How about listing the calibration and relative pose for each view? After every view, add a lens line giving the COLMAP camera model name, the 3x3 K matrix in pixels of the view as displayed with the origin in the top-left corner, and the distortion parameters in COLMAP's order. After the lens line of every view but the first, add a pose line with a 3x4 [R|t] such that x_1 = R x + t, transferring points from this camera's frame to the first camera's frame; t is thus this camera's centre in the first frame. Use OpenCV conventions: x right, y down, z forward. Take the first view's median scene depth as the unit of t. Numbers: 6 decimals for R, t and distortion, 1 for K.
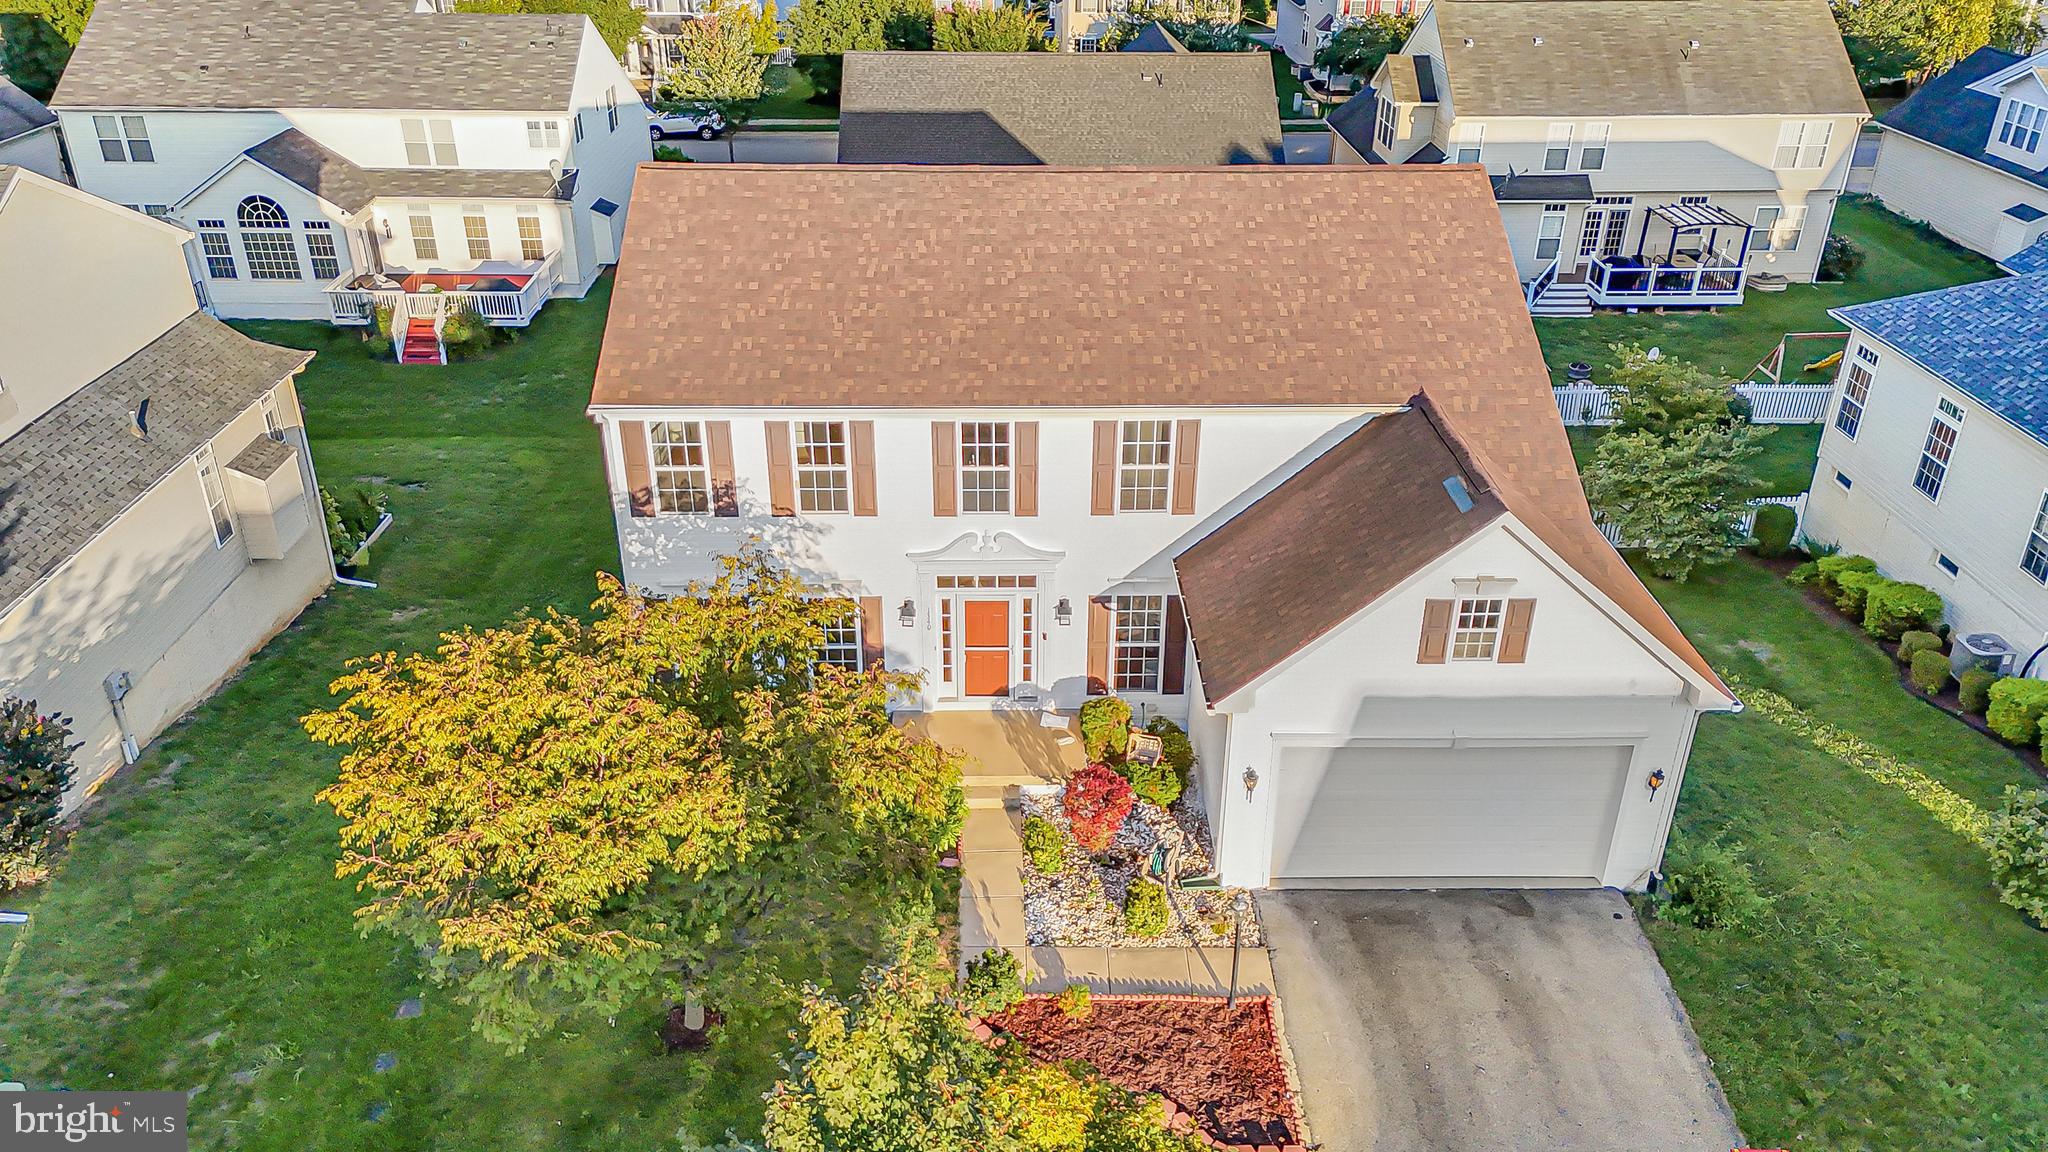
lens RADIAL K [[1521.7, 0, 1031.6], [0, 1521.7, 561.7], [0, 0, 1]] dist [0.047473, -0.019154]
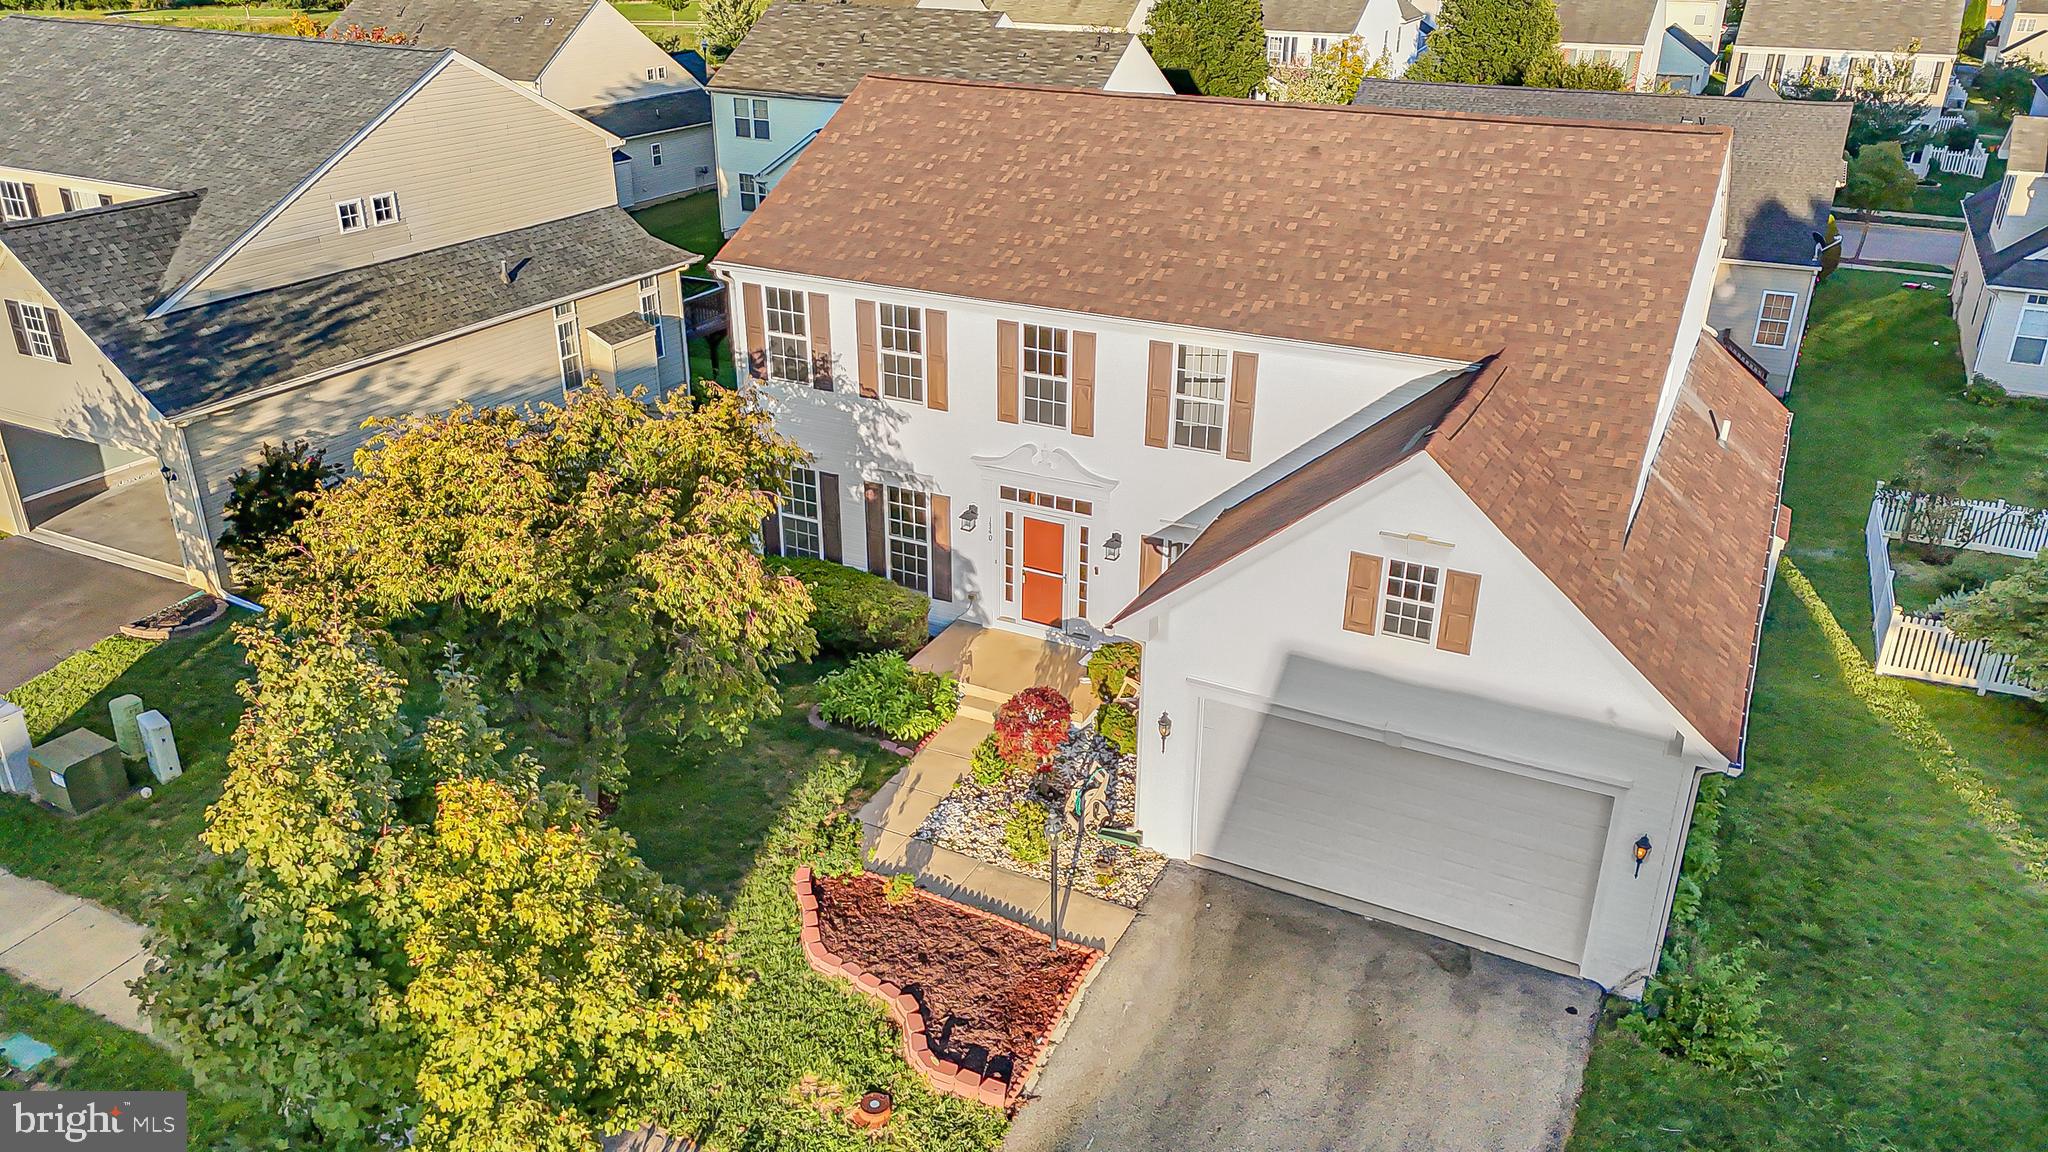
lens RADIAL K [[1521.7, 0, 1023.2], [0, 1521.7, 576.3], [0, 0, 1]] dist [0.047473, -0.019154]
pose [[0.879295, 0.195271, -0.434407, 0.404778], [-0.219129, 0.975683, -0.004965, 0.071275], [0.422874, 0.099557, 0.900703, 0.126445]]
